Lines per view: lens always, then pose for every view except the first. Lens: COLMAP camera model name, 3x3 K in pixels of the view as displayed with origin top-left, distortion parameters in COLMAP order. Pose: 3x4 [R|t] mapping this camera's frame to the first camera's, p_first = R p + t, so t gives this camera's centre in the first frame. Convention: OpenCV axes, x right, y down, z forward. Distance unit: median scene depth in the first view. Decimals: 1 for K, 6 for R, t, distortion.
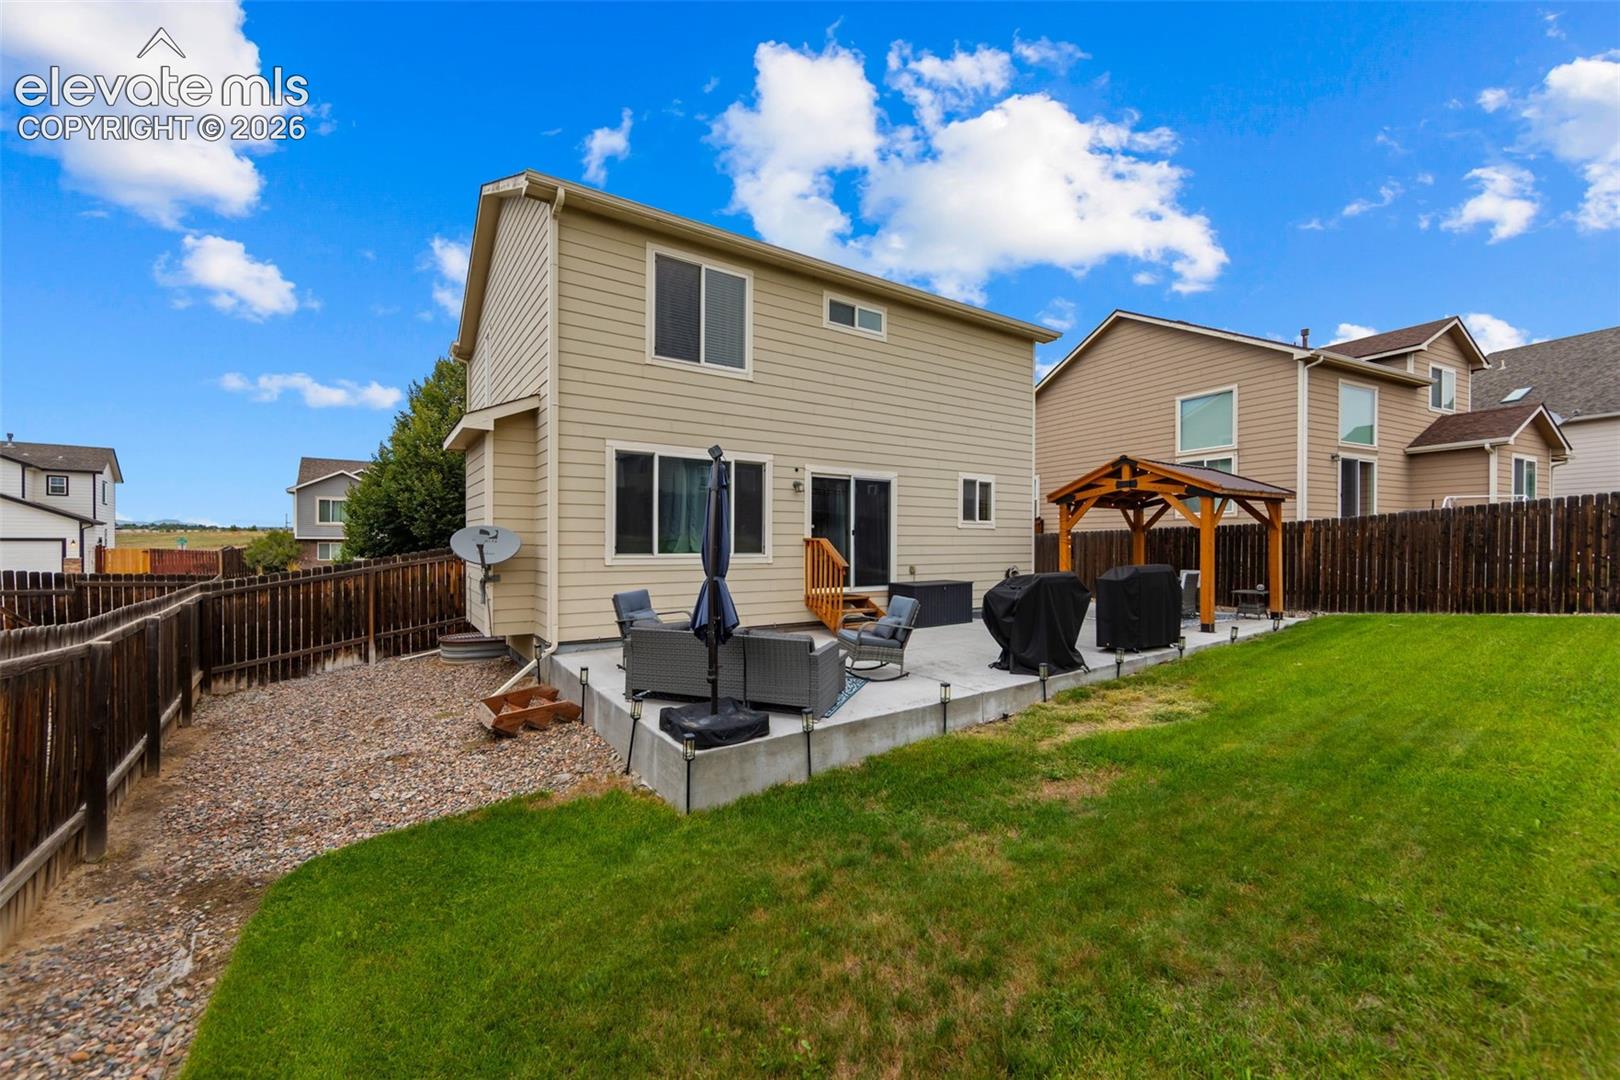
lens RADIAL K [[646.9, 0, 788.8], [0, 646.9, 544.6], [0, 0, 1]] dist [-0.001537, 0.000132]
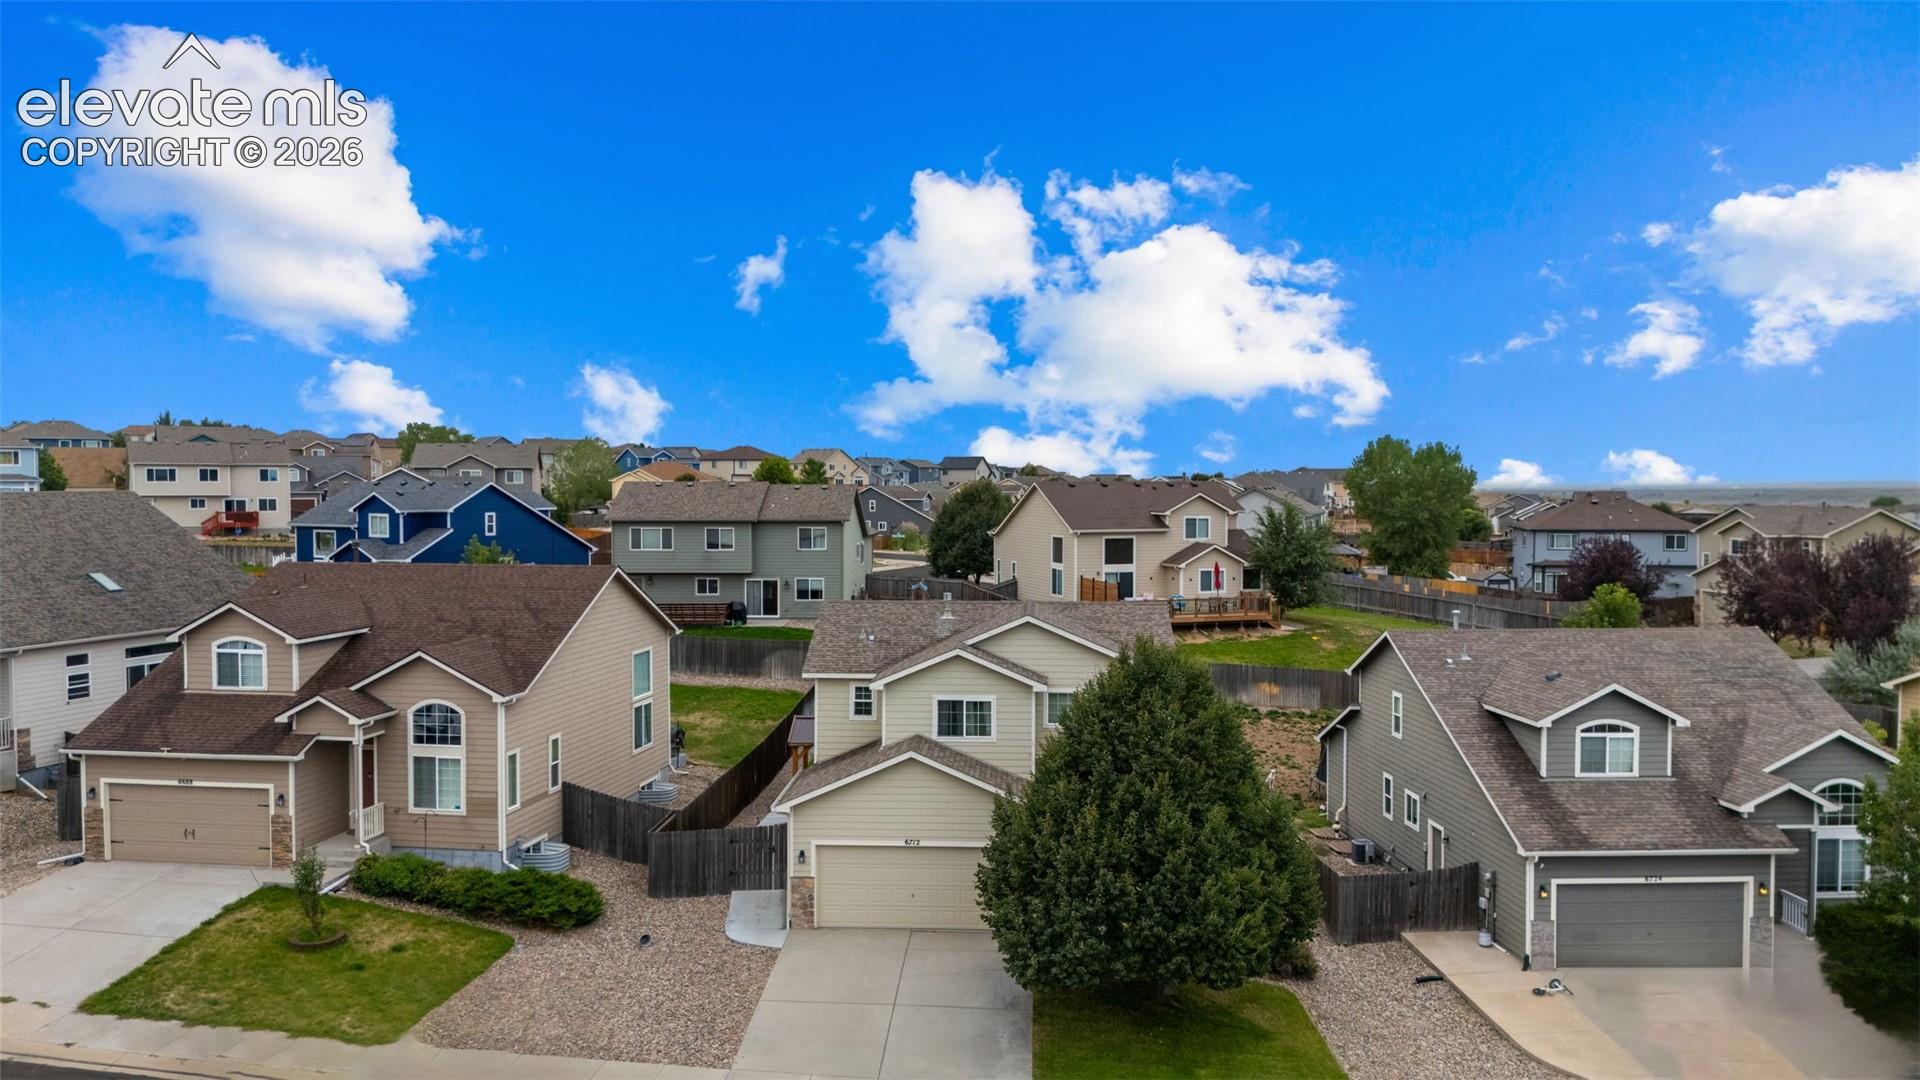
lens RADIAL K [[1373.6, 0, 928.1], [0, 1373.6, 544.8], [0, 0, 1]] dist [-0.001546, -0.001389]
pose [[0.999966, 0.008207, 0.000561, -0.023648], [-0.008202, 0.999919, -0.009744, -0.183486], [-0.000641, 0.009739, 0.999952, -1.095695]]
